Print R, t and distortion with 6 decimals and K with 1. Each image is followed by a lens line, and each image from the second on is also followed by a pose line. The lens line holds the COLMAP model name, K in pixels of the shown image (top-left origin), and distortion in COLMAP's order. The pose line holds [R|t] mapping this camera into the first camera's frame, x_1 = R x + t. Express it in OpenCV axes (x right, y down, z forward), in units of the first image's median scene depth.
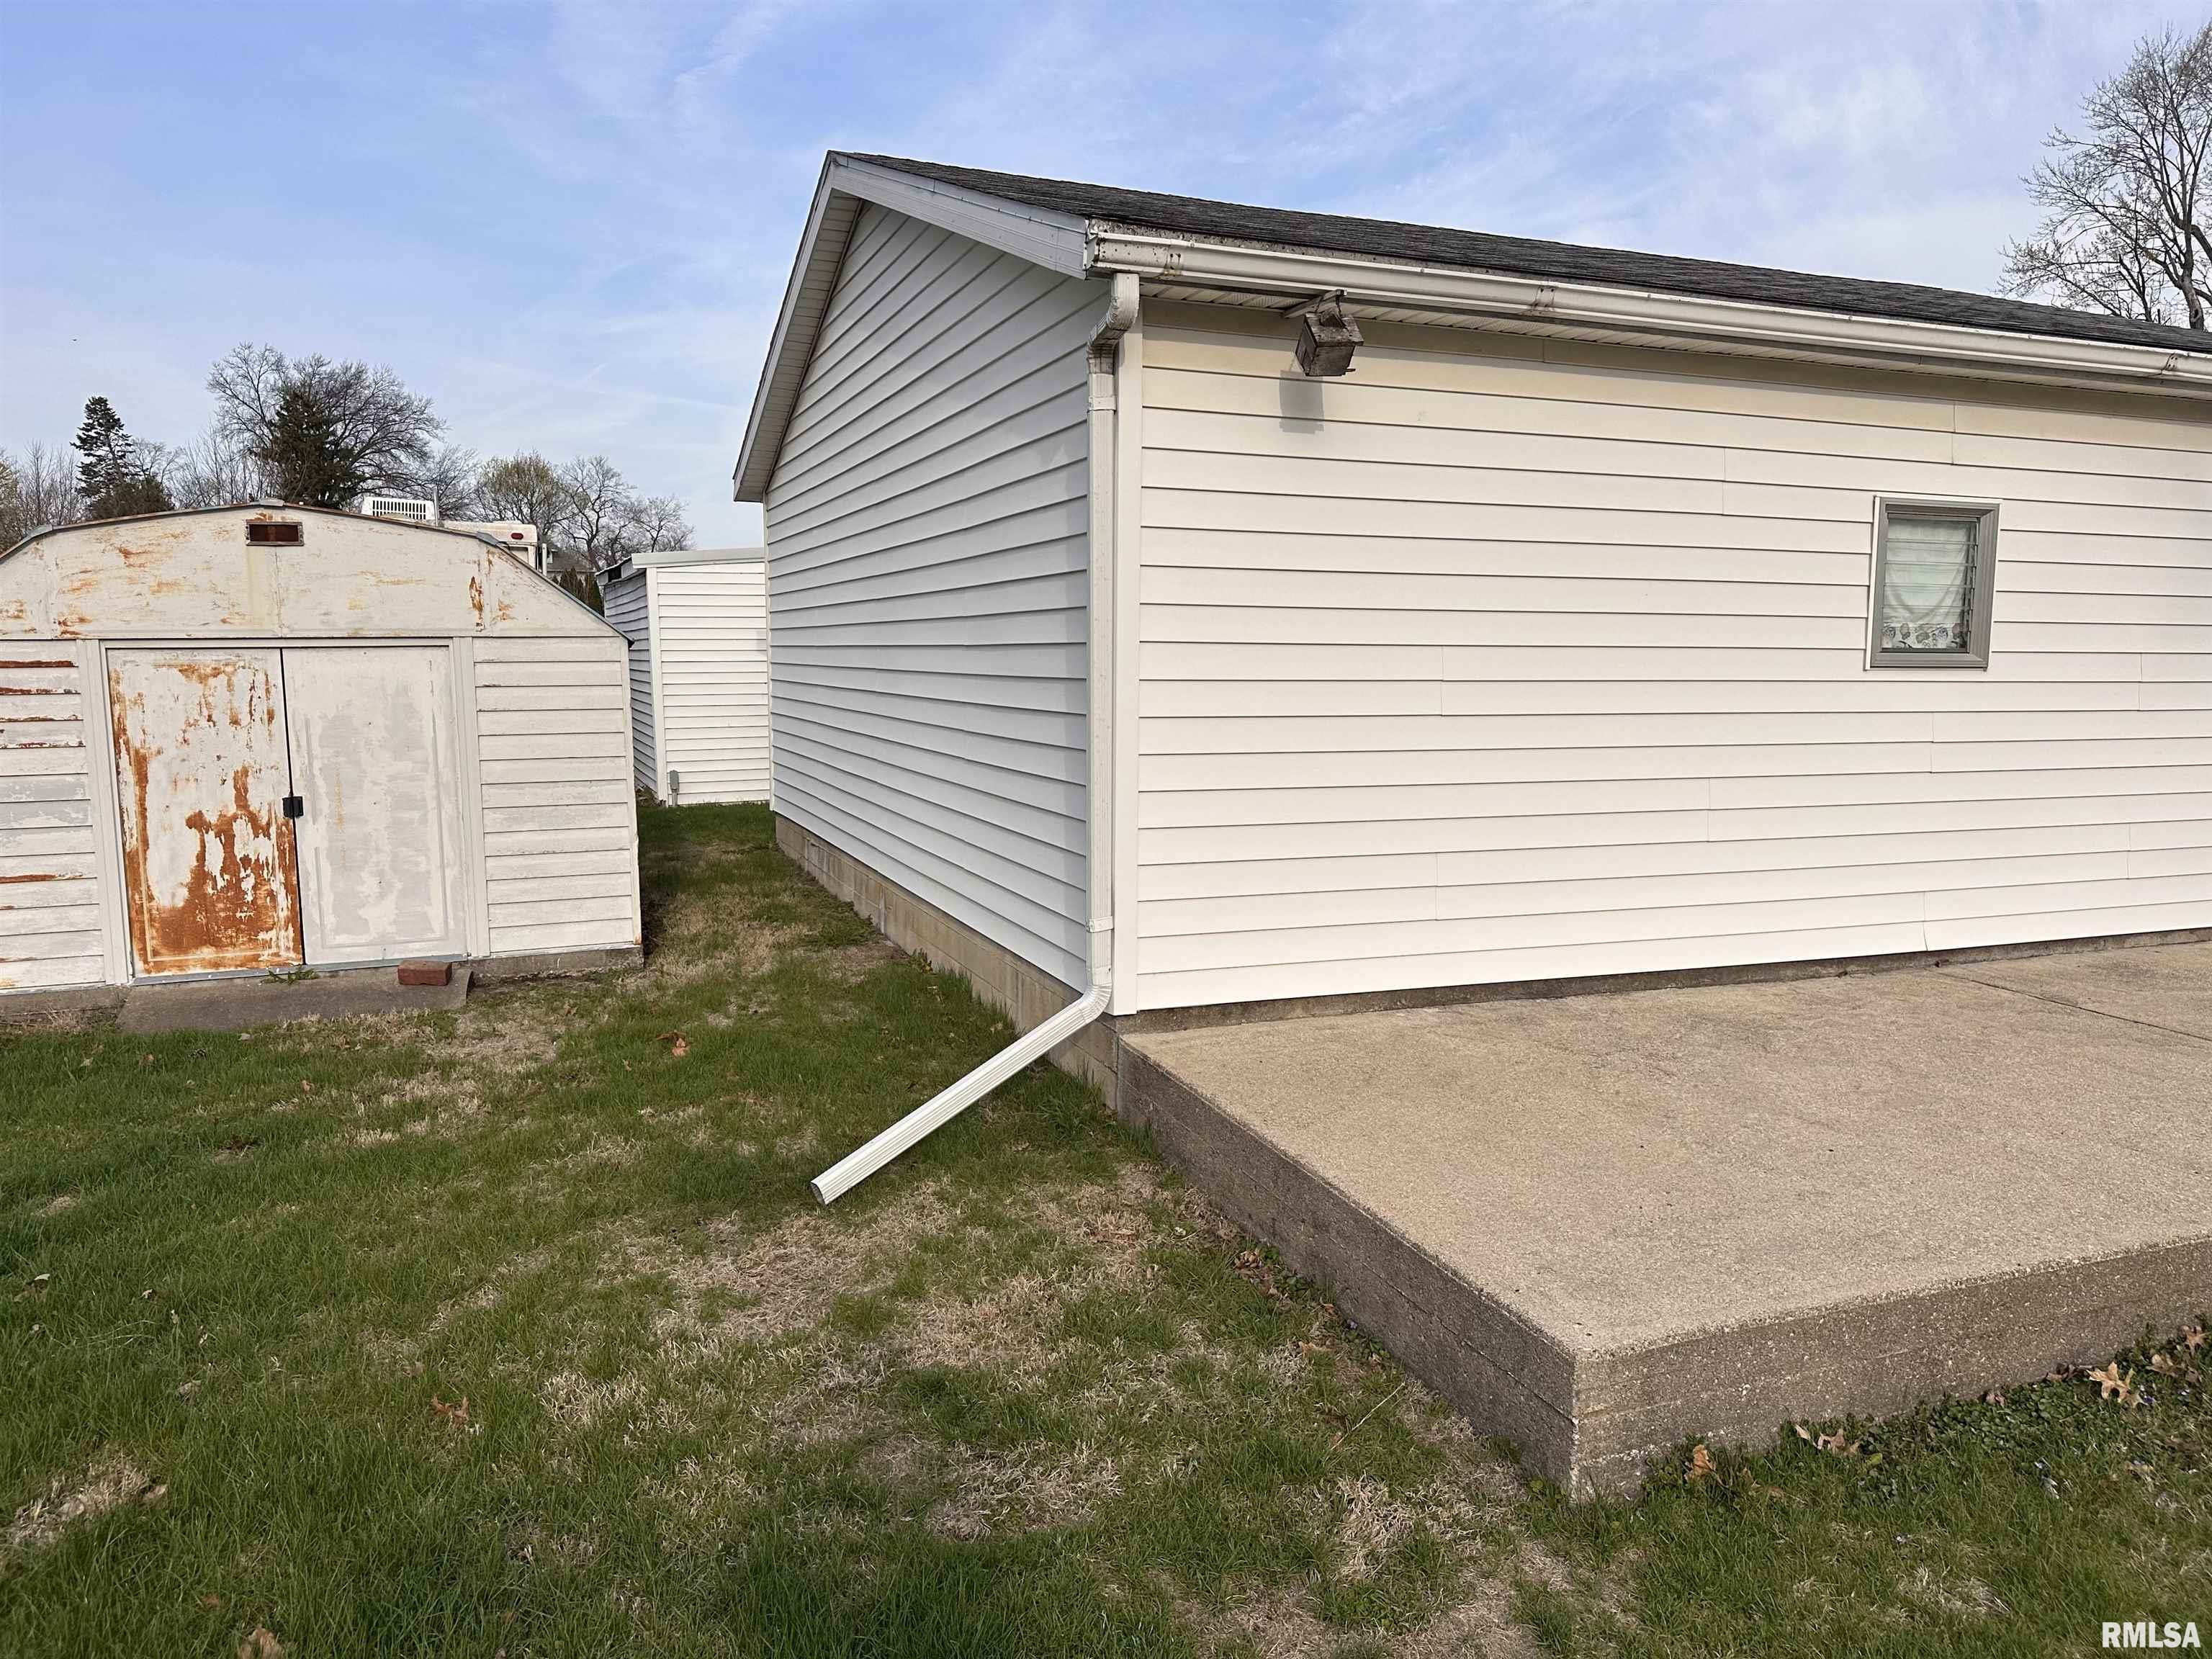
lens RADIAL K [[1608.4, 0, 1106.0], [0, 1608.4, 829.5], [0, 0, 1]] dist [-0.008022, -0.010952]
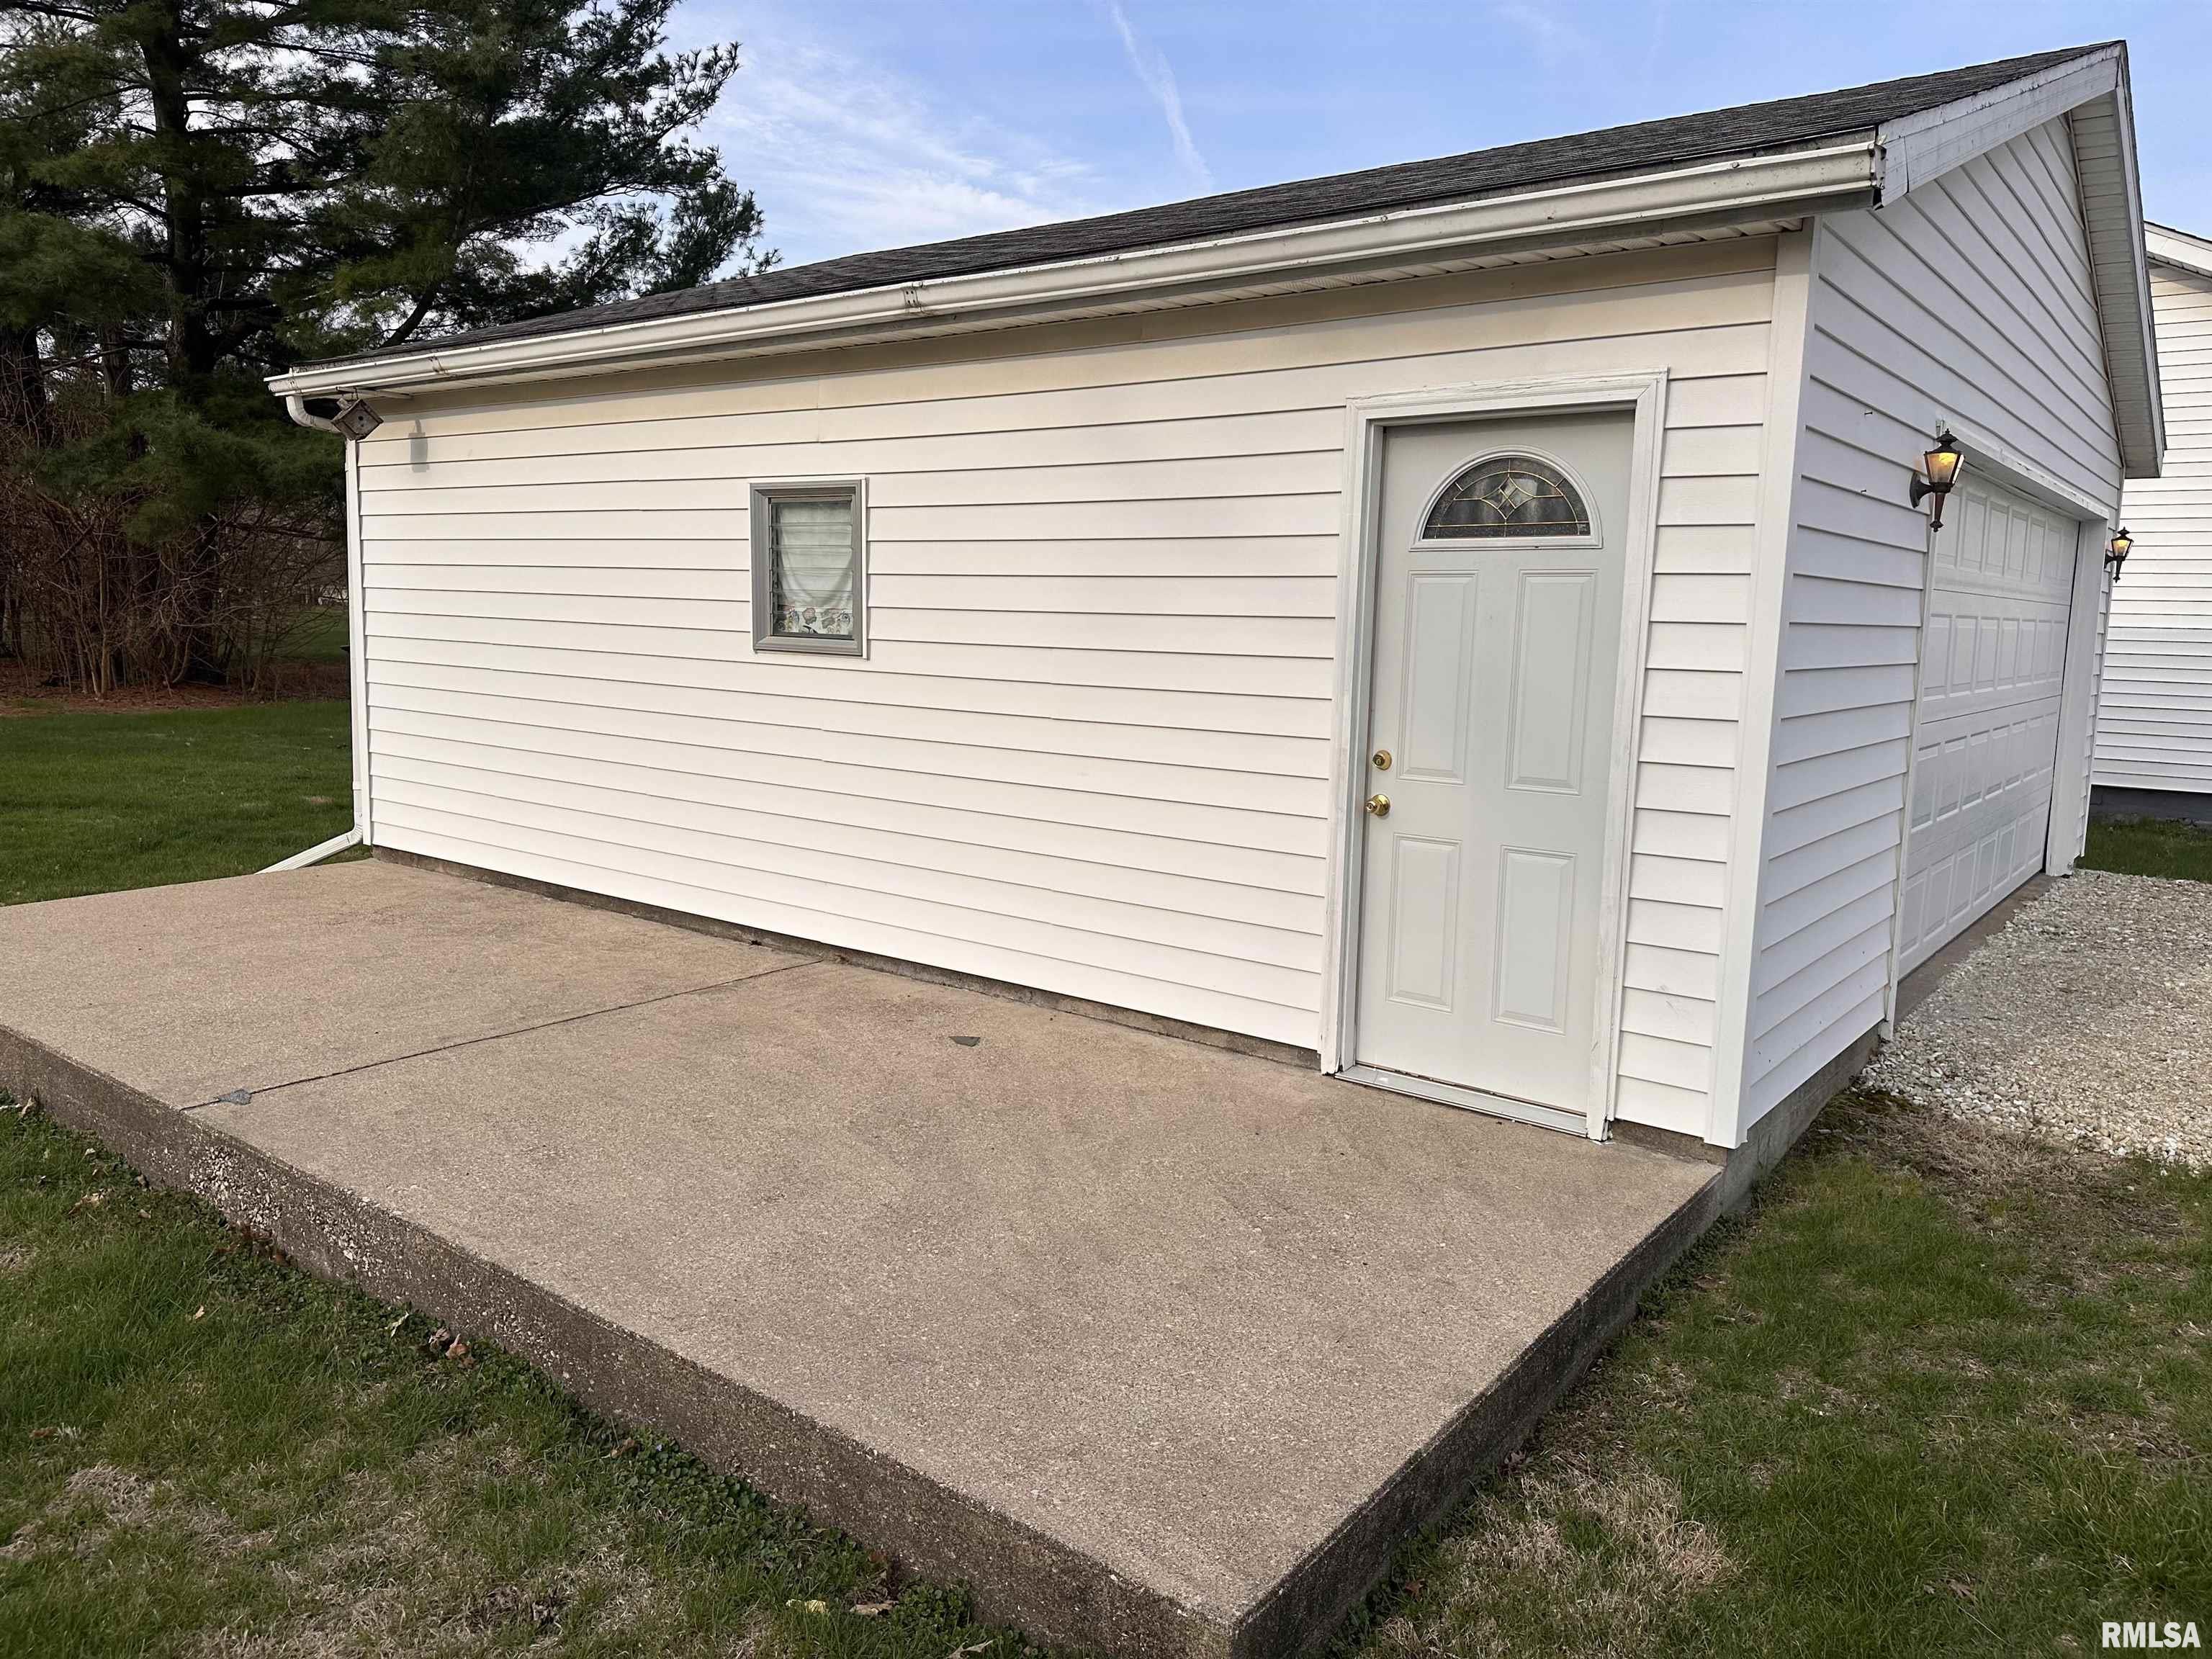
lens RADIAL K [[1544.1, 0, 1106.0], [0, 1544.1, 829.5], [0, 0, 1]] dist [0.054441, -0.011299]
pose [[0.528443, 0.126635, -0.839471, 1.420768], [-0.112526, 0.990536, 0.078589, -0.089079], [0.841478, 0.052932, 0.537692, 0.648566]]
